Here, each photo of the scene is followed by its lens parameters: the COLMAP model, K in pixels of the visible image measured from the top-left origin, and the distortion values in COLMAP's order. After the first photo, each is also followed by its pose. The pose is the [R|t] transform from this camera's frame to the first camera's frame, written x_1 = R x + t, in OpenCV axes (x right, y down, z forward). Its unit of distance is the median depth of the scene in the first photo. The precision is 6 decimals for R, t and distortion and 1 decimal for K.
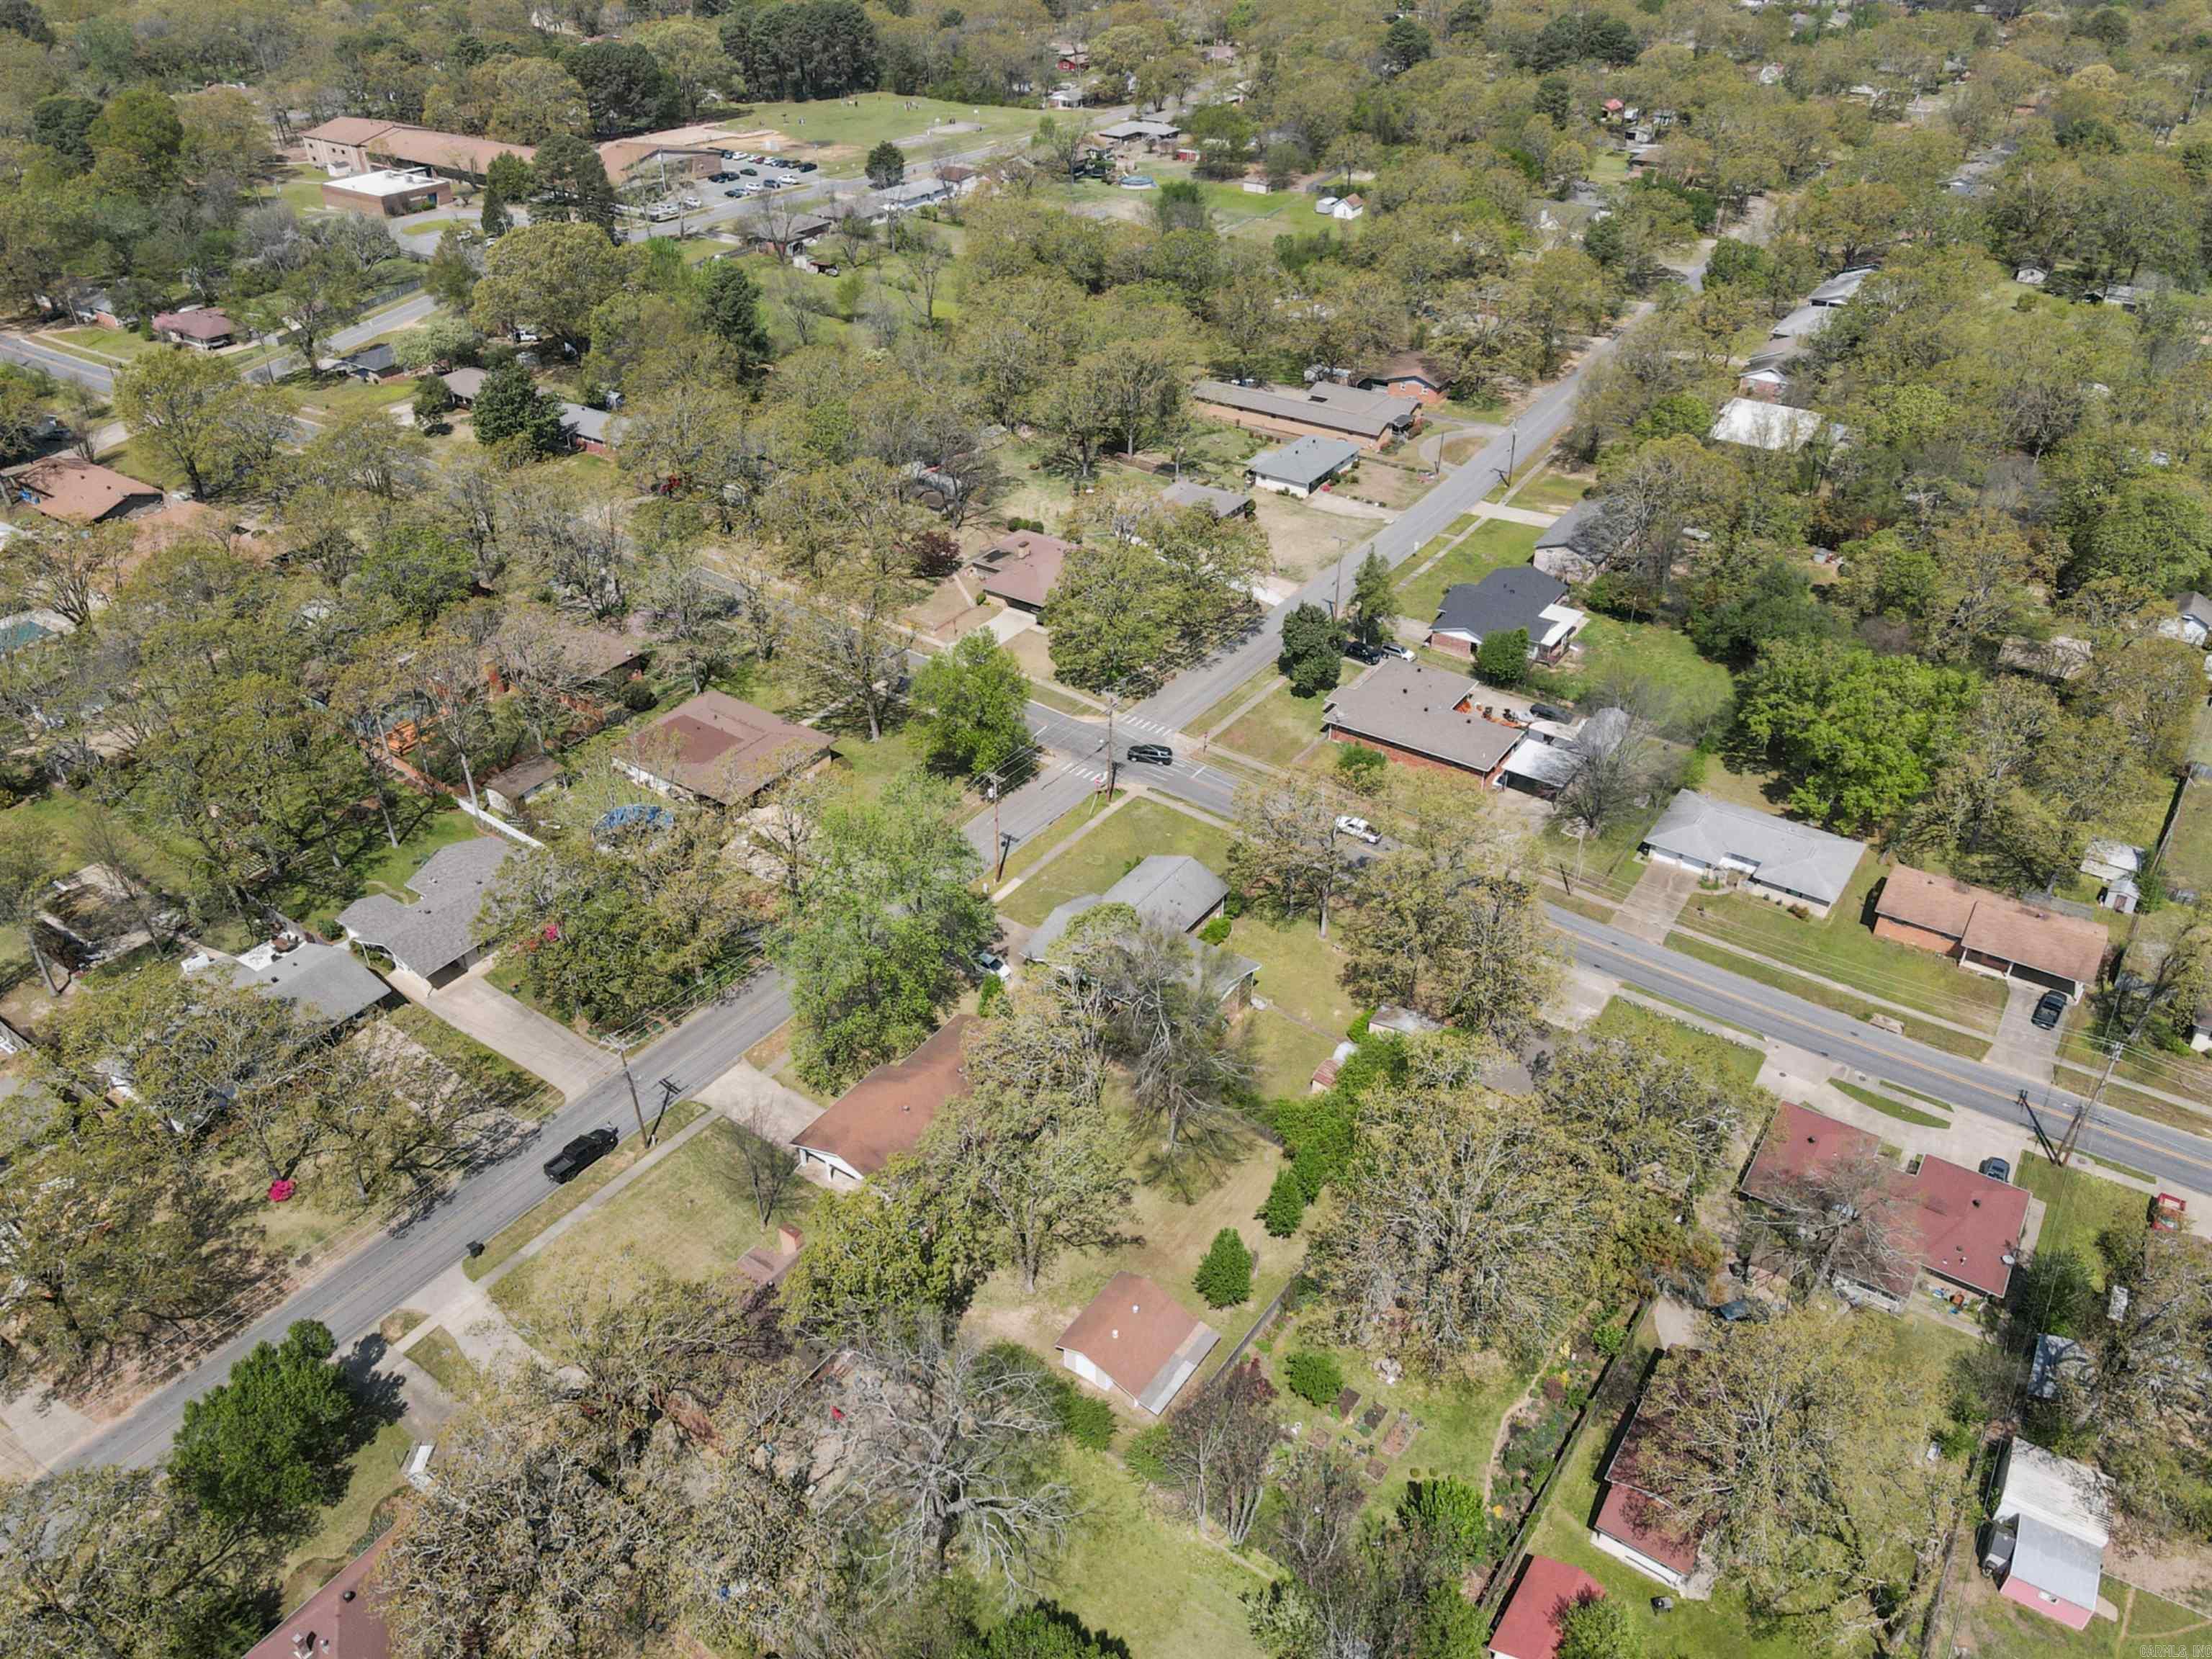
lens RADIAL K [[1614.8, 0, 1112.7], [0, 1614.8, 881.1], [0, 0, 1]] dist [0.009343, -0.002264]
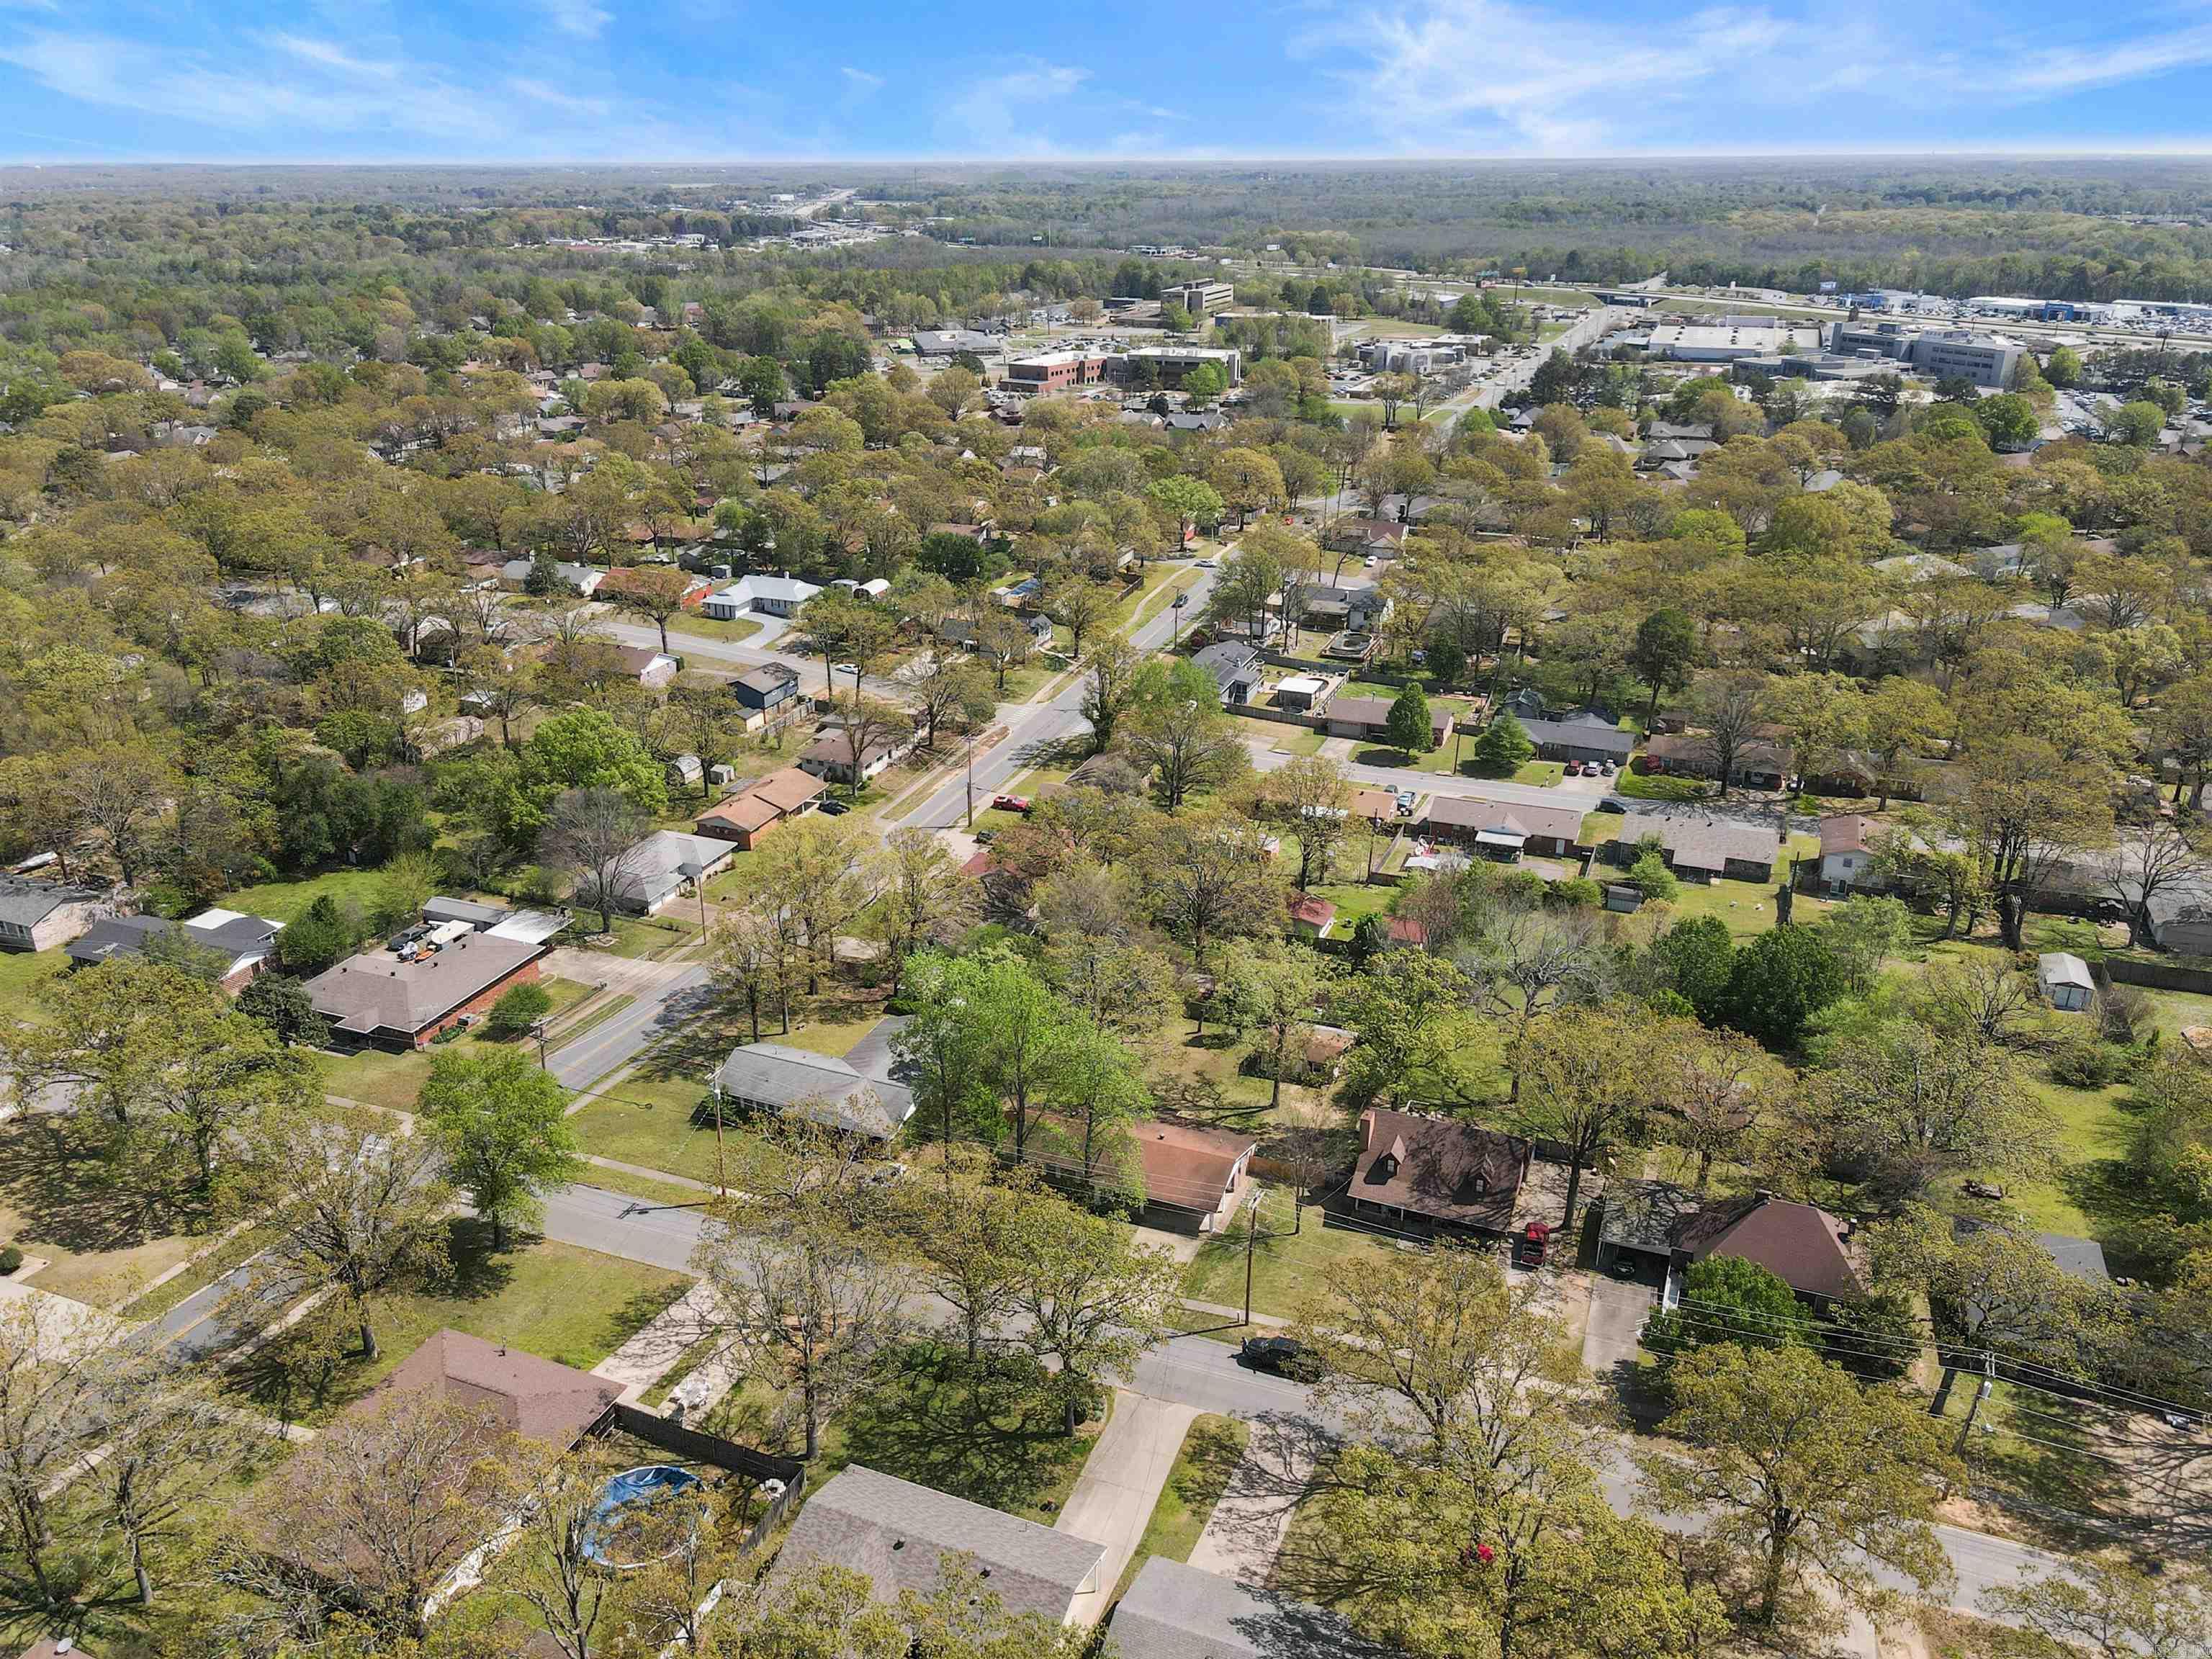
lens RADIAL K [[1614.8, 0, 1112.7], [0, 1614.8, 881.1], [0, 0, 1]] dist [0.009343, -0.002264]
pose [[-0.230318, -0.392953, 0.890248, -0.969367], [0.573189, 0.684517, 0.450434, -0.457471], [-0.786390, 0.614023, 0.067580, 0.819749]]
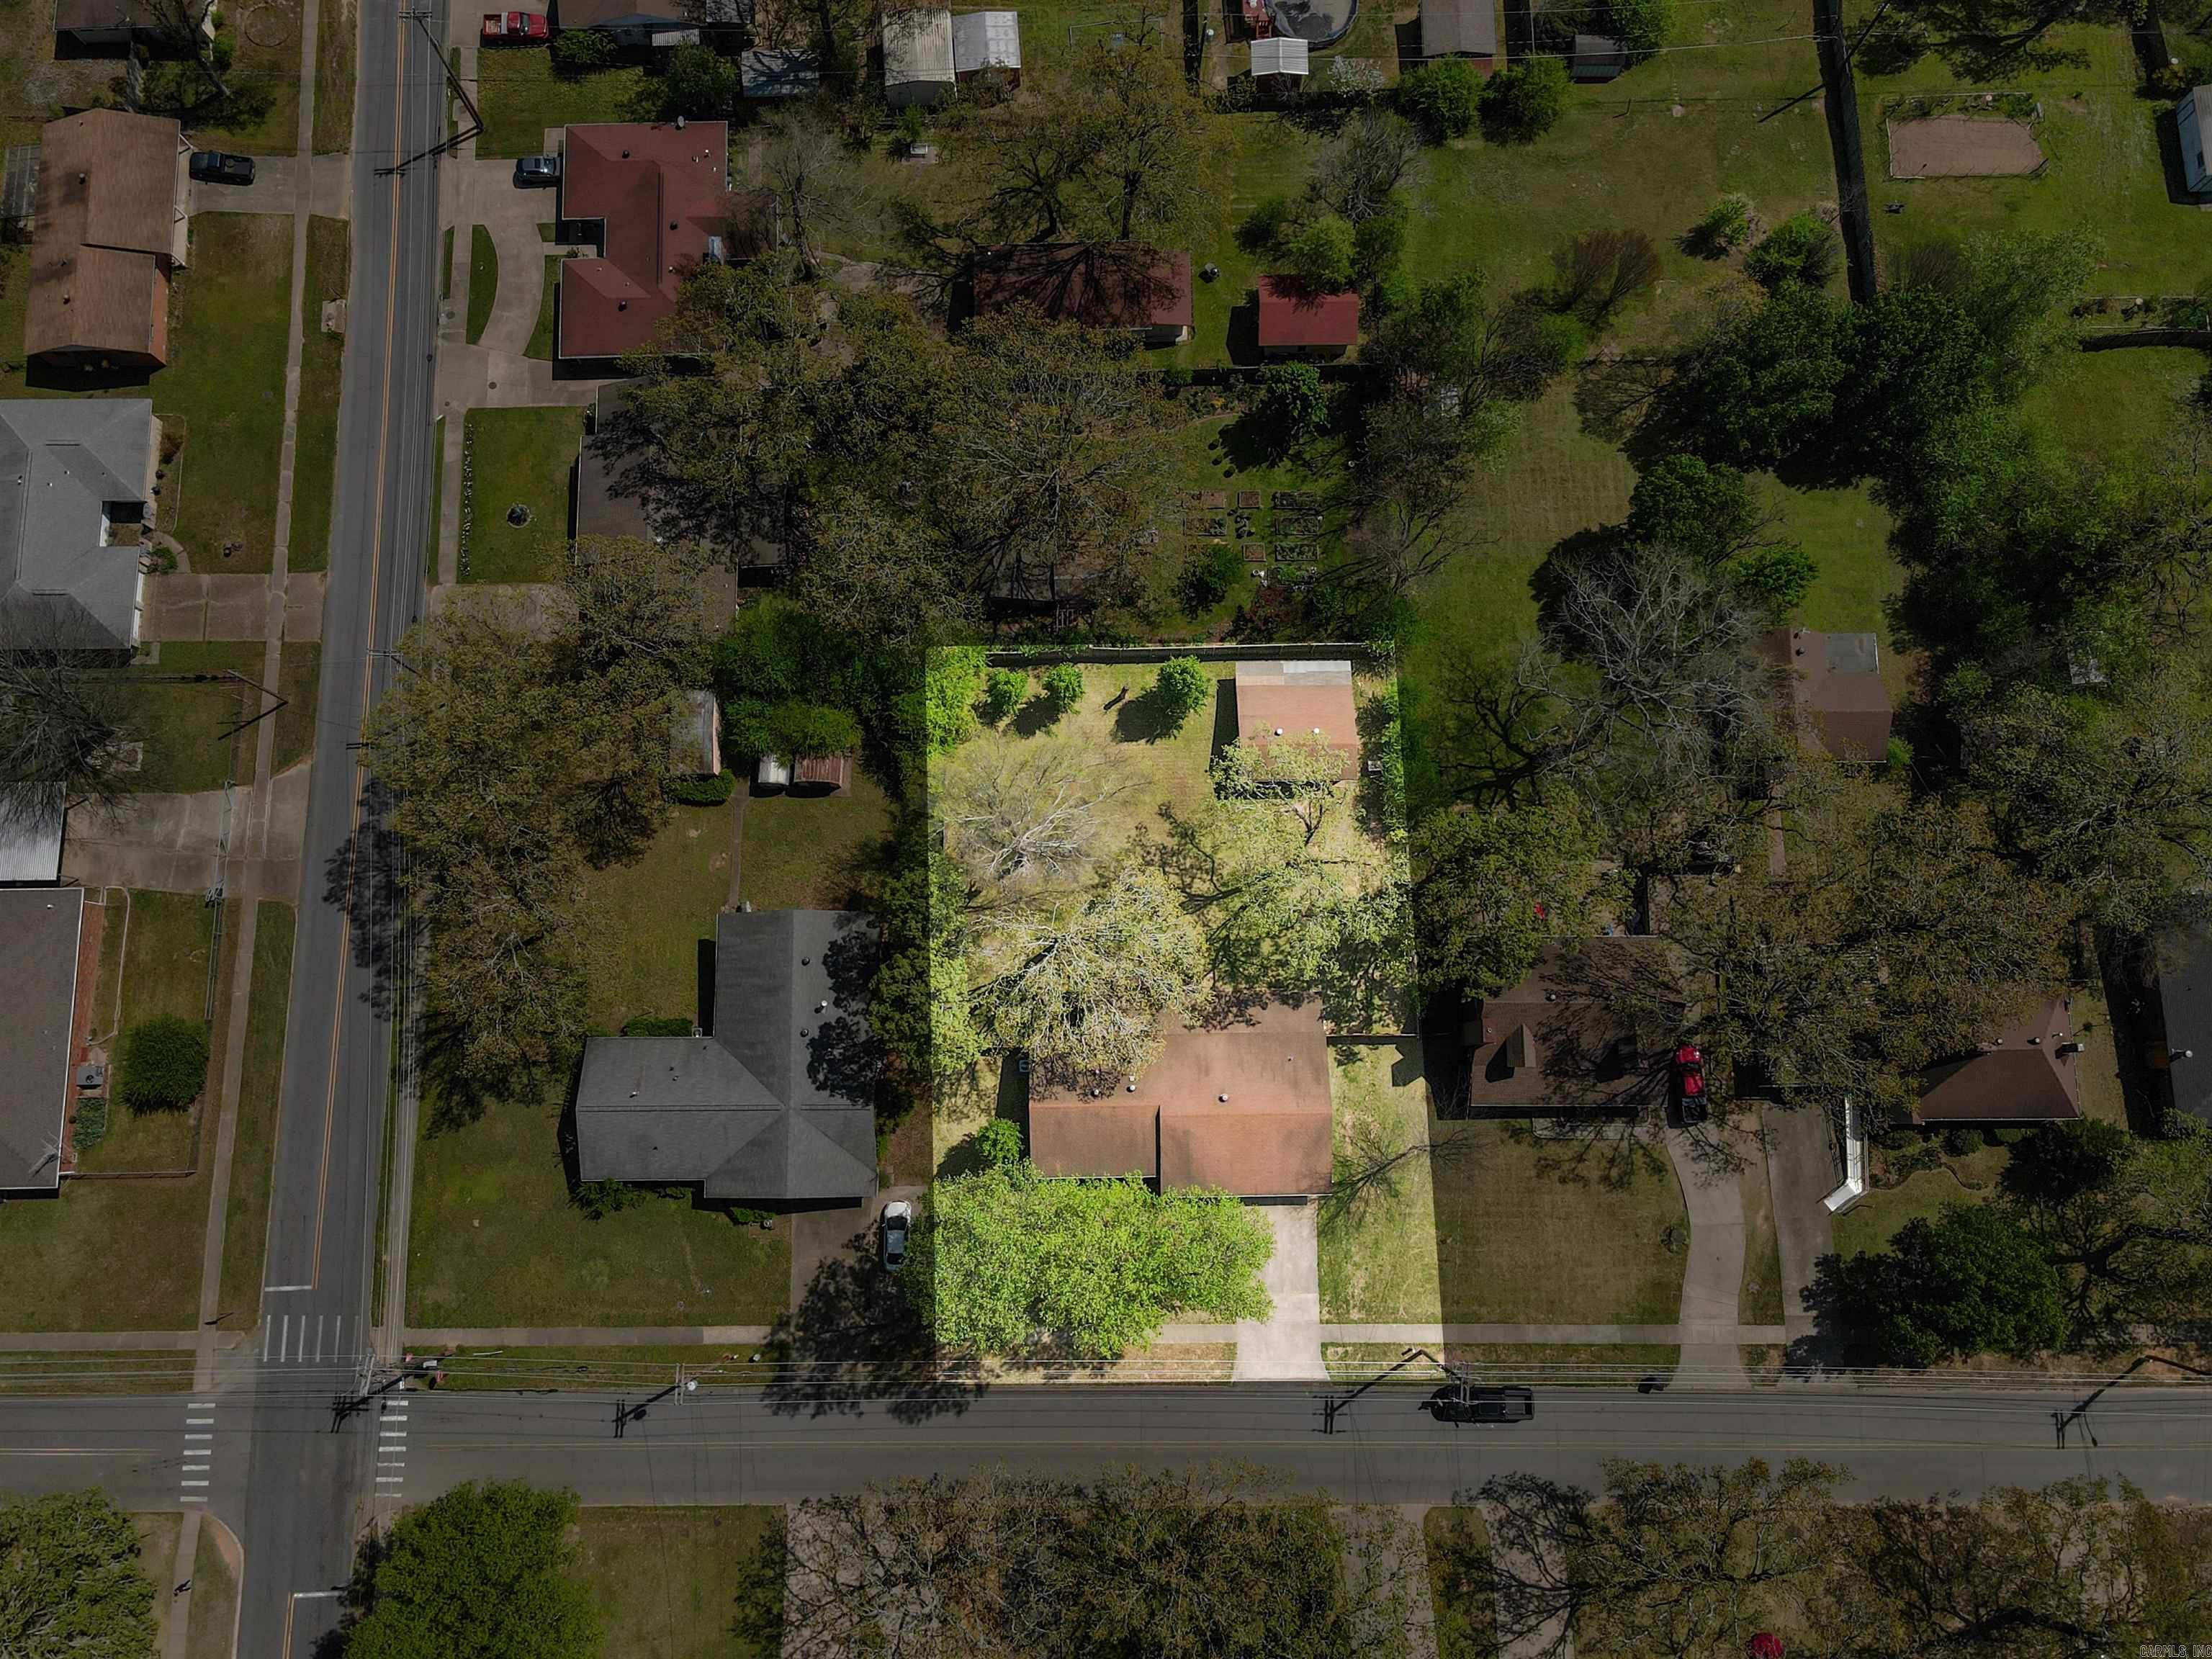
lens RADIAL K [[1614.8, 0, 1112.7], [0, 1614.8, 881.1], [0, 0, 1]] dist [0.009343, -0.002264]
pose [[-0.579121, -0.800815, 0.152691, -0.129774], [0.483853, -0.186890, 0.854961, -0.548163], [-0.656129, 0.569006, 0.495709, 0.549001]]
